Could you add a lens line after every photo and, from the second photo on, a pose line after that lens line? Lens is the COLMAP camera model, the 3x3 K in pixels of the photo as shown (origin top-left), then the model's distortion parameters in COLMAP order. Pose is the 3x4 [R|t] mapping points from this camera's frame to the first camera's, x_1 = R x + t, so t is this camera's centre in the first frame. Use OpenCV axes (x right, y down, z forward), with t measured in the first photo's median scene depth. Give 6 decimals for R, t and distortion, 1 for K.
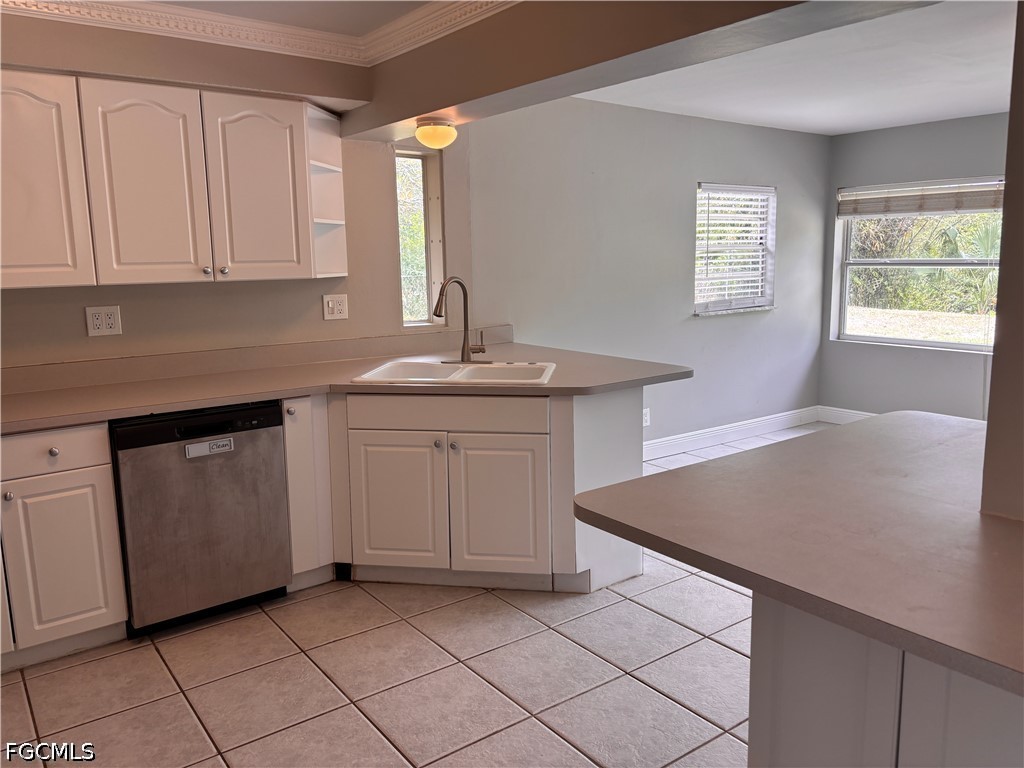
lens RADIAL K [[779.3, 0, 519.5], [0, 779.3, 374.6], [0, 0, 1]] dist [0.049685, -0.054771]
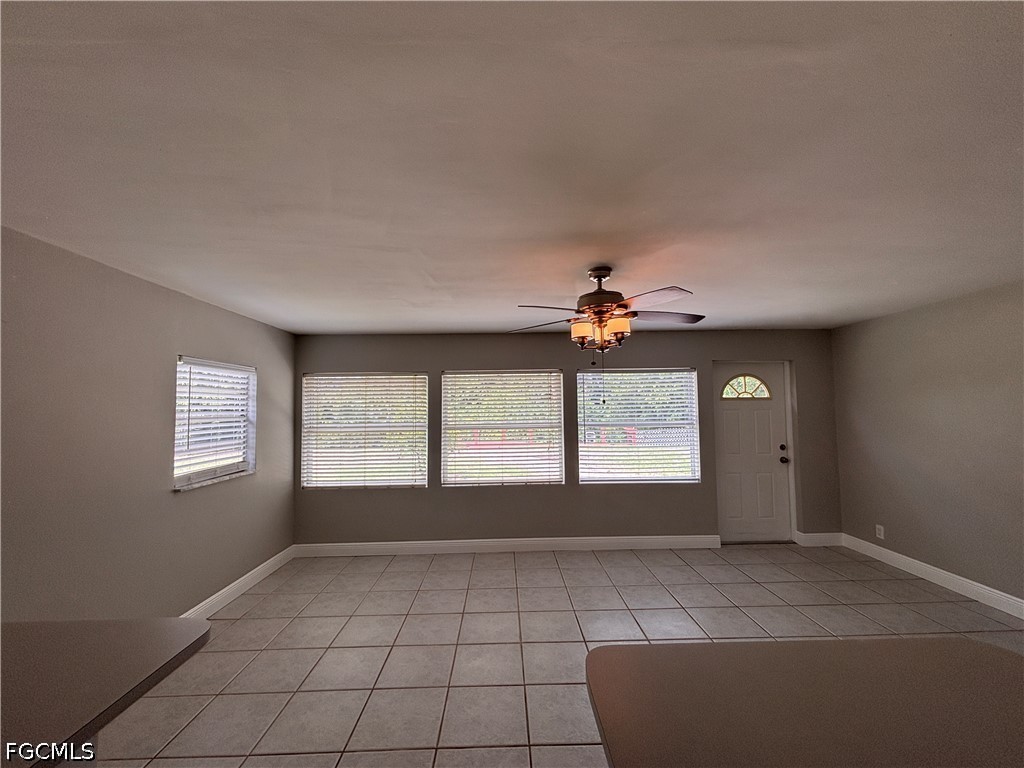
lens RADIAL K [[416.3, 0, 508.9], [0, 416.3, 388.6], [0, 0, 1]] dist [0.001194, 0.000004]
pose [[0.596351, 0.044862, 0.801469, 0.093737], [0.130035, 0.979851, -0.151603, -0.114476], [-0.792121, 0.194628, 0.578501, 0.609752]]
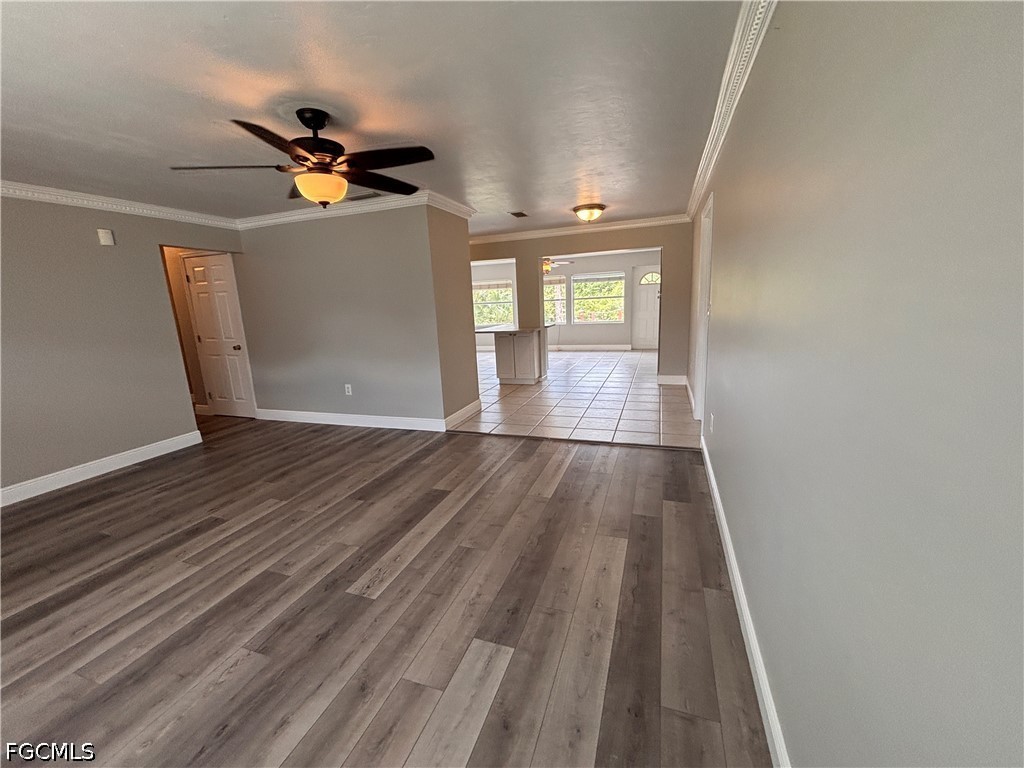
lens RADIAL K [[416.3, 0, 512.6], [0, 416.3, 384.9], [0, 0, 1]] dist [0.001194, 0.000004]
pose [[0.837103, -0.131161, 0.531089, -0.863109], [0.118449, 0.991258, 0.058107, 0.243328], [-0.534068, 0.014265, 0.845321, -1.224170]]
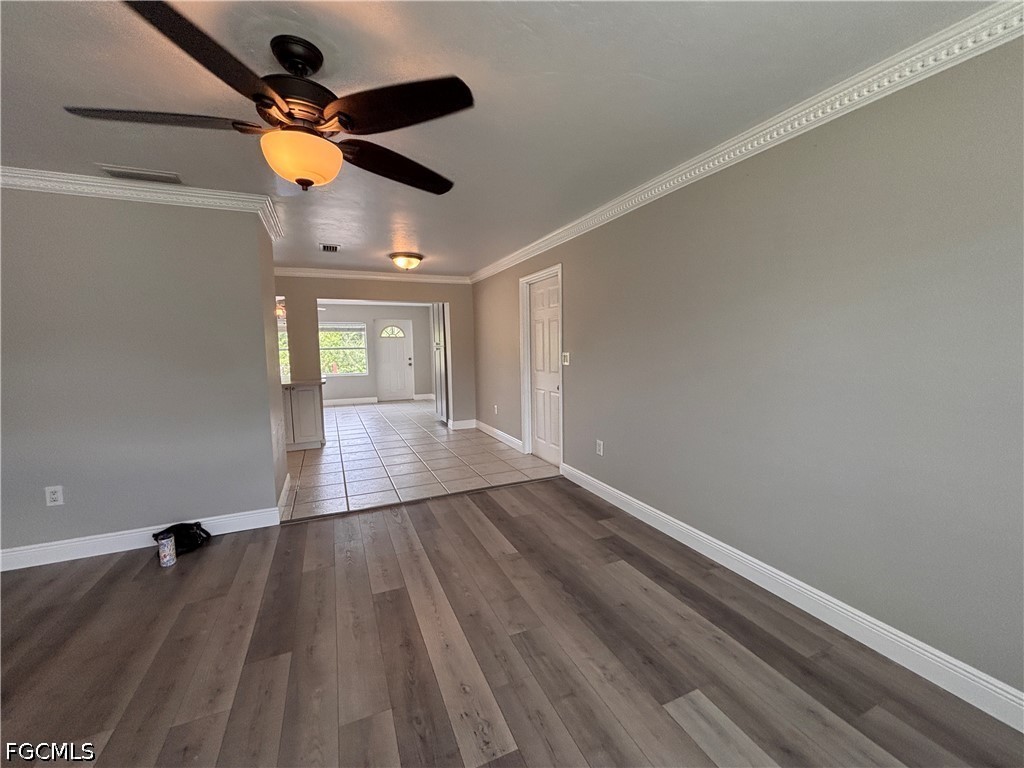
lens RADIAL K [[416.3, 0, 515.6], [0, 416.3, 381.6], [0, 0, 1]] dist [0.001194, 0.000004]
pose [[0.229188, -0.073682, 0.970589, -1.124454], [0.169180, 0.984970, 0.034825, 0.183919], [-0.958567, 0.156223, 0.238209, -0.770233]]
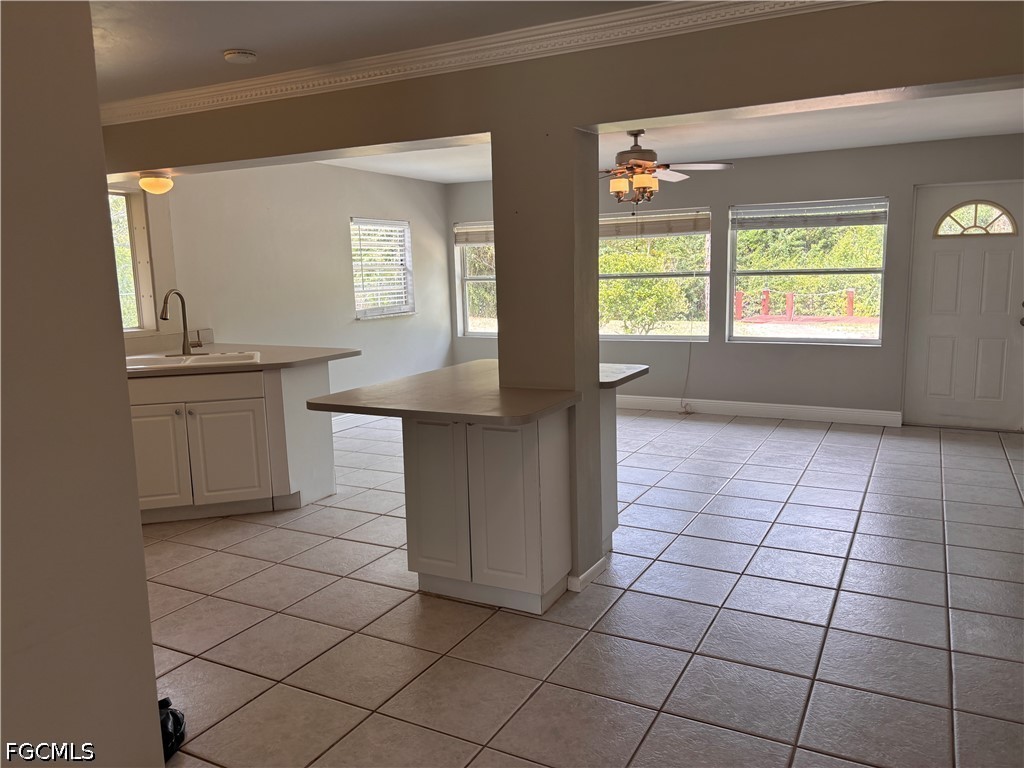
lens RADIAL K [[779.3, 0, 520.5], [0, 779.3, 381.3], [0, 0, 1]] dist [0.049685, -0.054771]
pose [[0.906020, -0.069348, 0.417514, -0.128887], [0.076983, 0.997031, -0.001451, 0.082008], [-0.416174, 0.033456, 0.908669, -0.479159]]
